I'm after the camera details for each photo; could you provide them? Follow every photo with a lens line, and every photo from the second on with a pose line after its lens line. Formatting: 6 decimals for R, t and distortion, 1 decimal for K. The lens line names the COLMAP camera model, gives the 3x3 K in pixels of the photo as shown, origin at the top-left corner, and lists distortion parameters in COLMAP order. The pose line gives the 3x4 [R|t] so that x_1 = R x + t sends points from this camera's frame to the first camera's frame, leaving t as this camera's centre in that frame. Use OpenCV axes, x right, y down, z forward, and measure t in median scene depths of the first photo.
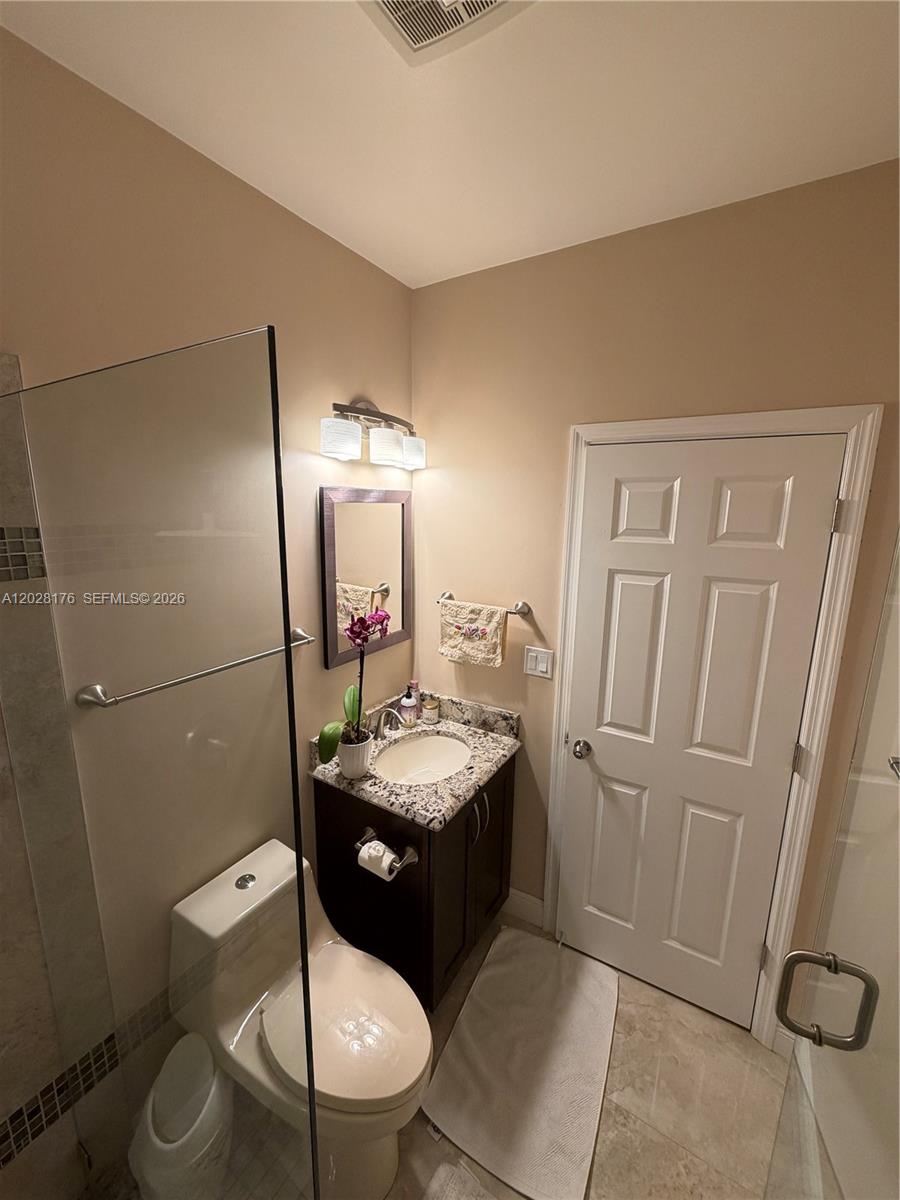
lens RADIAL K [[477.6, 0, 443.6], [0, 477.6, 594.4], [0, 0, 1]] dist [0.000260, 0.000435]
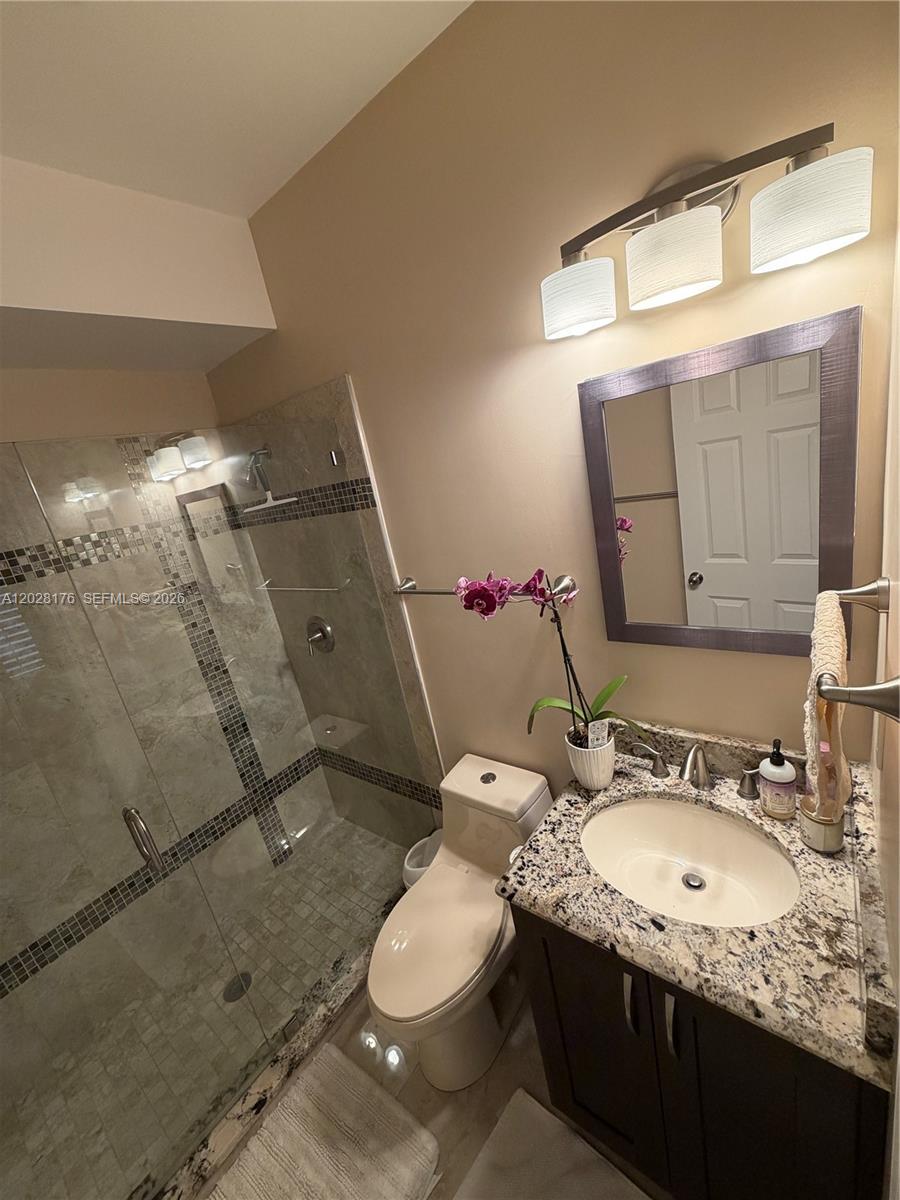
lens RADIAL K [[477.6, 0, 451.3], [0, 477.6, 596.3], [0, 0, 1]] dist [0.000260, 0.000435]
pose [[-0.103582, 0.269775, -0.957336, 0.460309], [0.006046, 0.962667, 0.270623, -0.105466], [0.994603, 0.022244, -0.101346, 0.815692]]
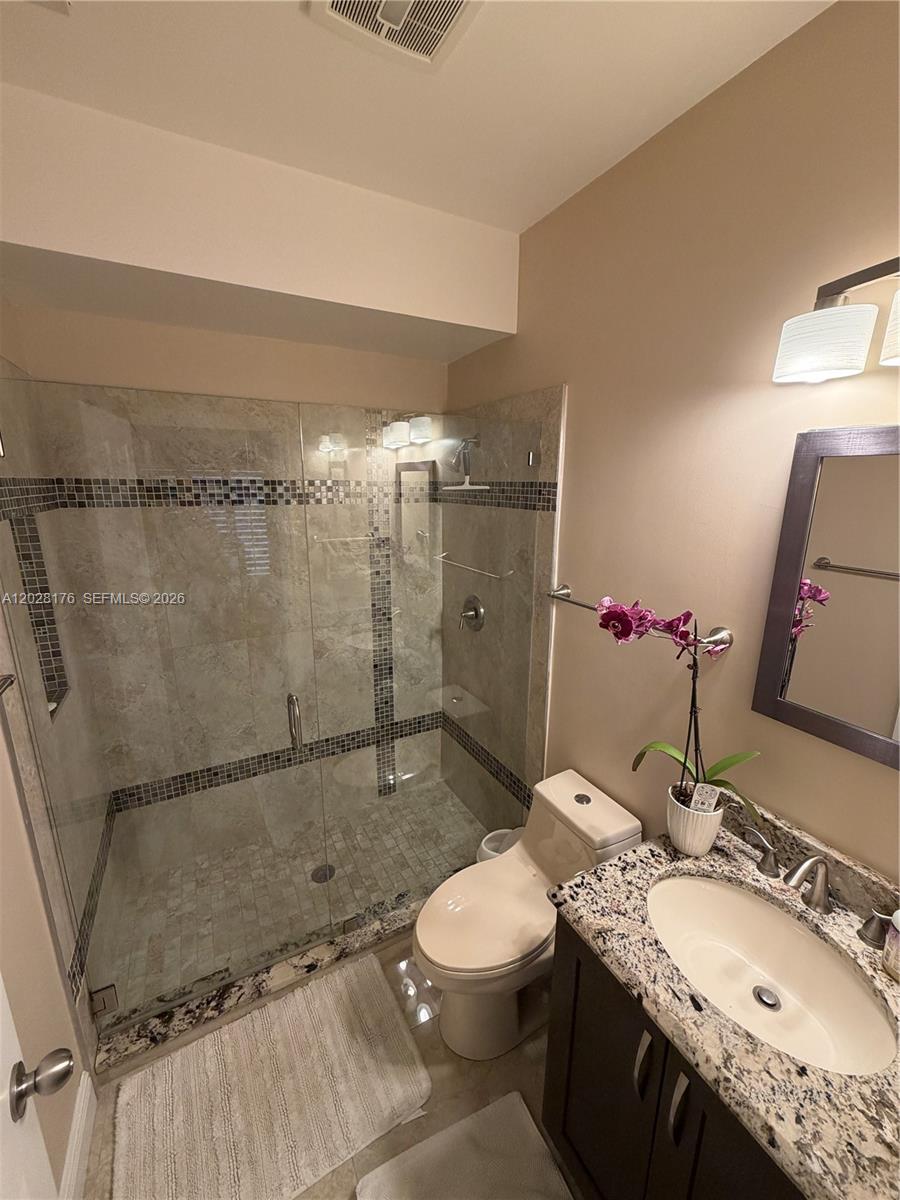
lens RADIAL K [[477.6, 0, 450.2], [0, 477.6, 595.7], [0, 0, 1]] dist [0.000260, 0.000435]
pose [[-0.493328, 0.180102, -0.850994, 0.504274], [-0.180023, 0.936009, 0.302456, -0.117691], [0.851010, 0.302409, -0.429337, 0.860347]]
